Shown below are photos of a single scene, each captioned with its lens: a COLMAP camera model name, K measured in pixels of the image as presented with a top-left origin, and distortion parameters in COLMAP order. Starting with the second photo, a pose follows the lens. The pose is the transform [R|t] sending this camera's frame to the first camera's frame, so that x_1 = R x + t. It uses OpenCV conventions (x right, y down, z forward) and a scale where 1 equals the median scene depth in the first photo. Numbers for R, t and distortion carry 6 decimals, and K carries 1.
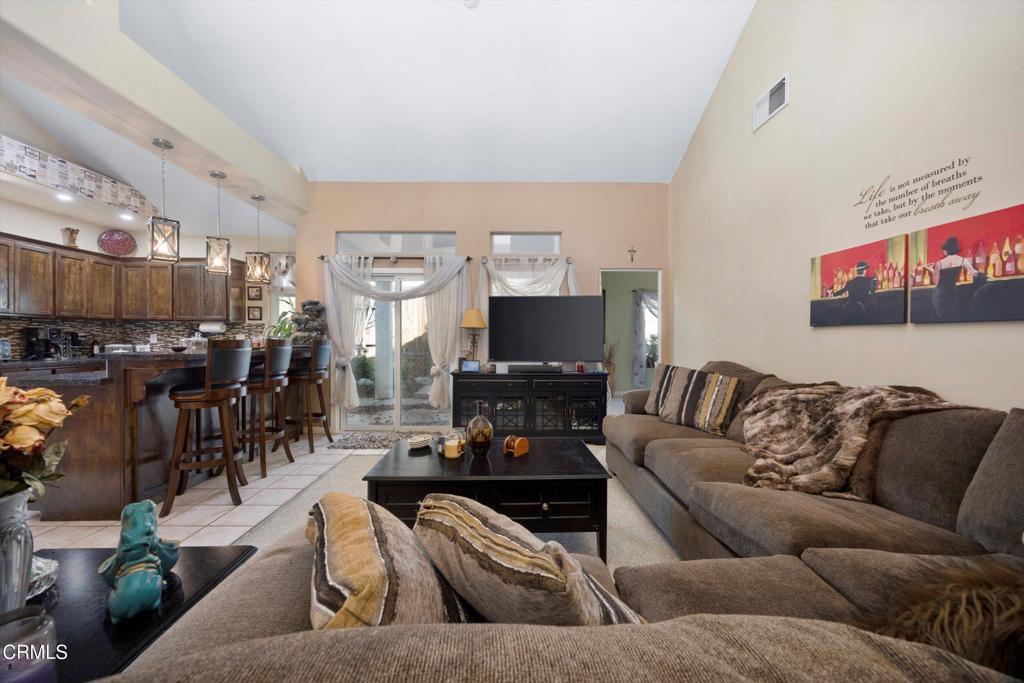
lens RADIAL K [[389.6, 0, 510.9], [0, 389.6, 340.3], [0, 0, 1]] dist [-0.001497, 0.000158]
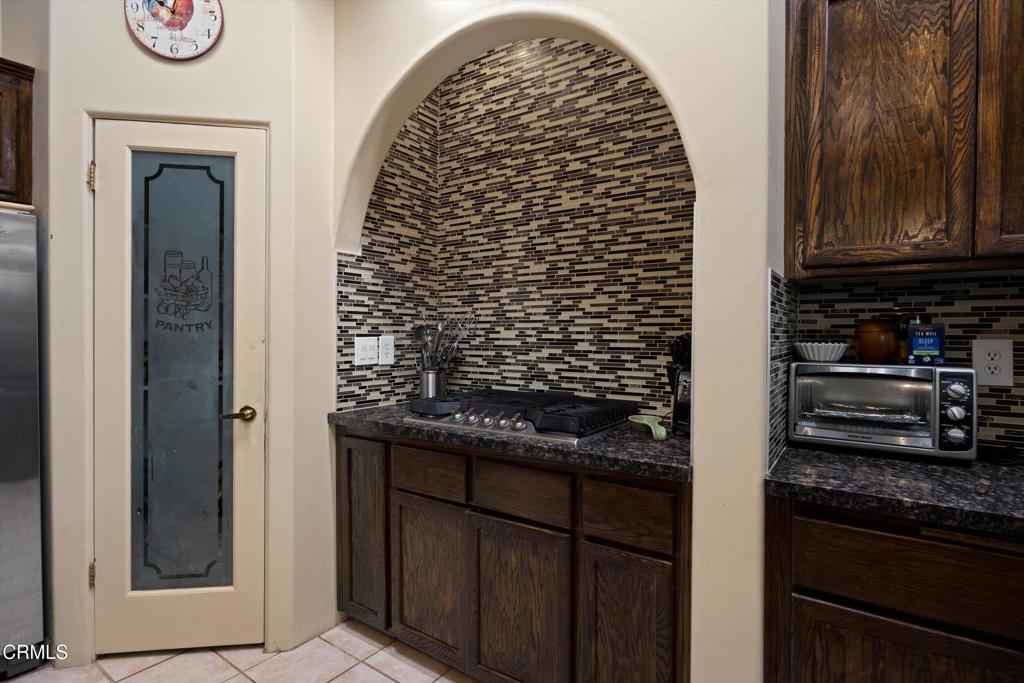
lens RADIAL K [[516.3, 0, 509.4], [0, 516.3, 339.1], [0, 0, 1]] dist [-0.002378, -0.000043]
pose [[-0.592071, -0.000428, -0.805886, -0.708636], [-0.008938, 0.999942, 0.006036, -0.017214], [0.805836, 0.010777, -0.592040, 0.770695]]
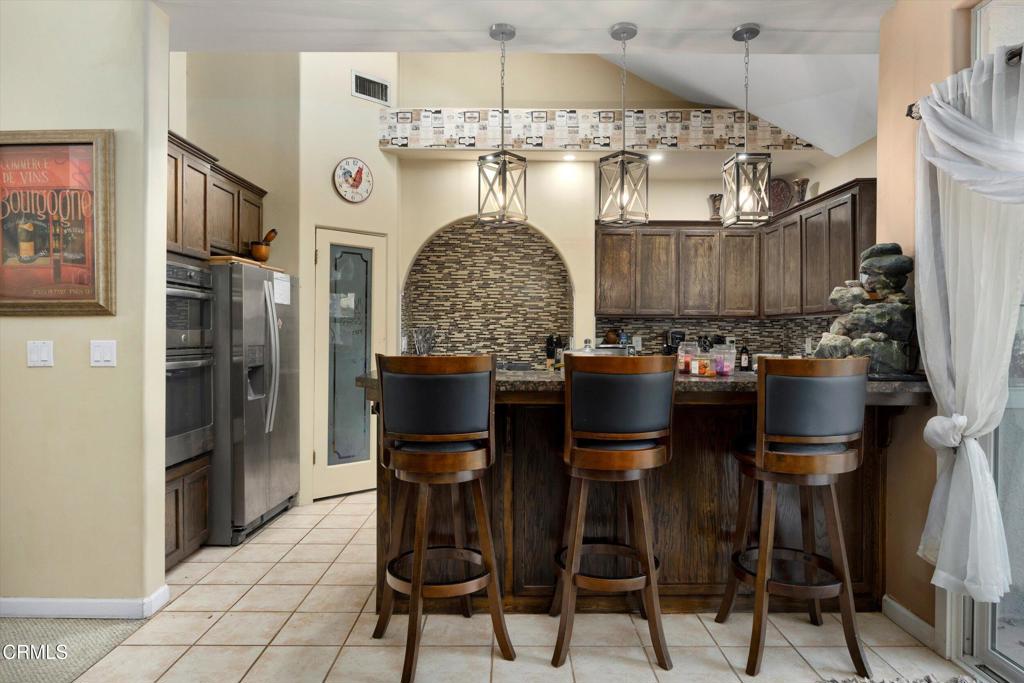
lens RADIAL K [[623.3, 0, 512.2], [0, 623.3, 339.0], [0, 0, 1]] dist [-0.002169, -0.000061]
pose [[-0.012806, 0.001675, -0.999917, 0.049574], [-0.004597, 0.999988, 0.001734, -0.014575], [0.999907, 0.004618, -0.012798, 0.603821]]
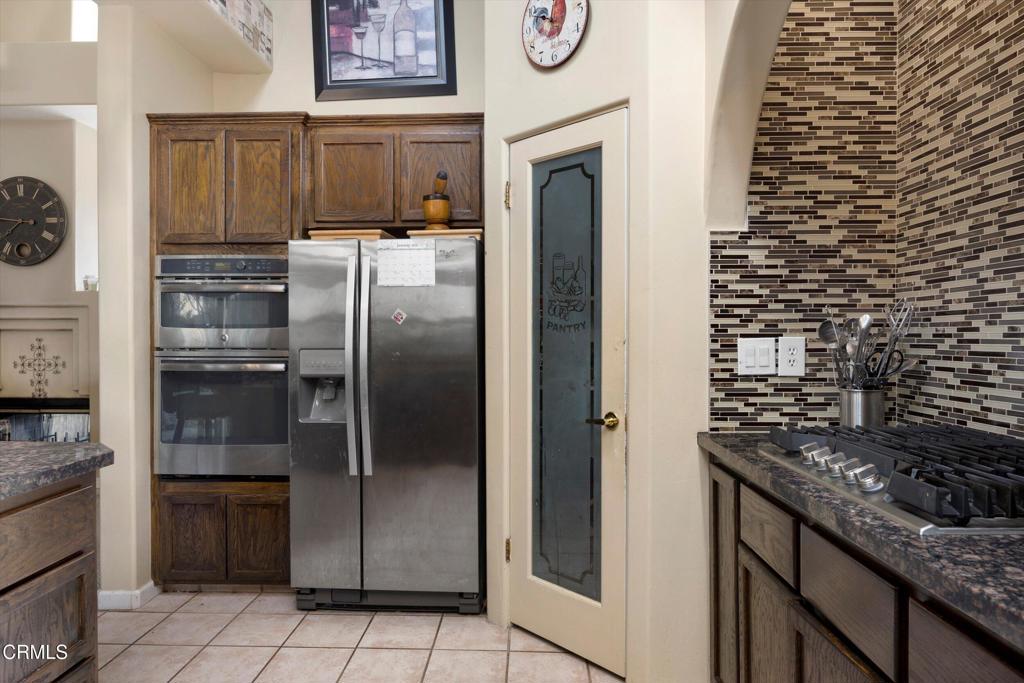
lens RADIAL K [[653.0, 0, 509.6], [0, 653.0, 338.8], [0, 0, 1]] dist [-0.001077, -0.000246]
pose [[-0.998996, -0.003608, 0.044646, -0.852983], [-0.003227, 0.999958, 0.008602, -0.017673], [-0.044675, 0.008450, -0.998966, 0.837217]]
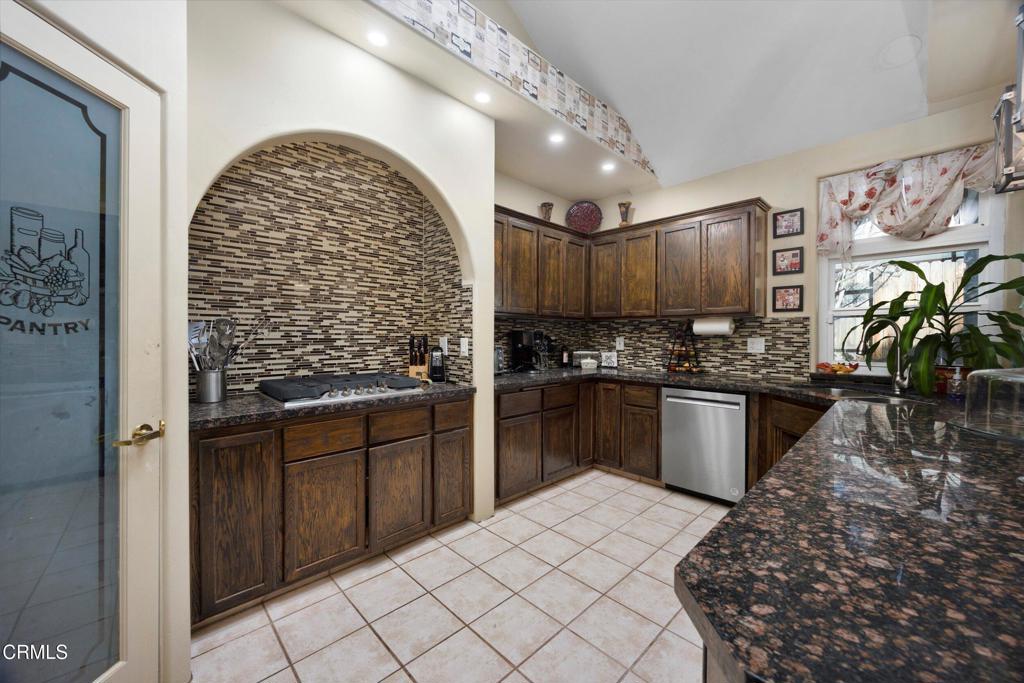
lens RADIAL K [[389.6, 0, 510.9], [0, 389.6, 340.3], [0, 0, 1]] dist [-0.001497, 0.000158]
pose [[0.686268, 0.008011, -0.727304, -0.576629], [-0.002091, 0.999957, 0.009042, -0.017530], [0.727346, -0.004685, 0.686255, 0.387121]]
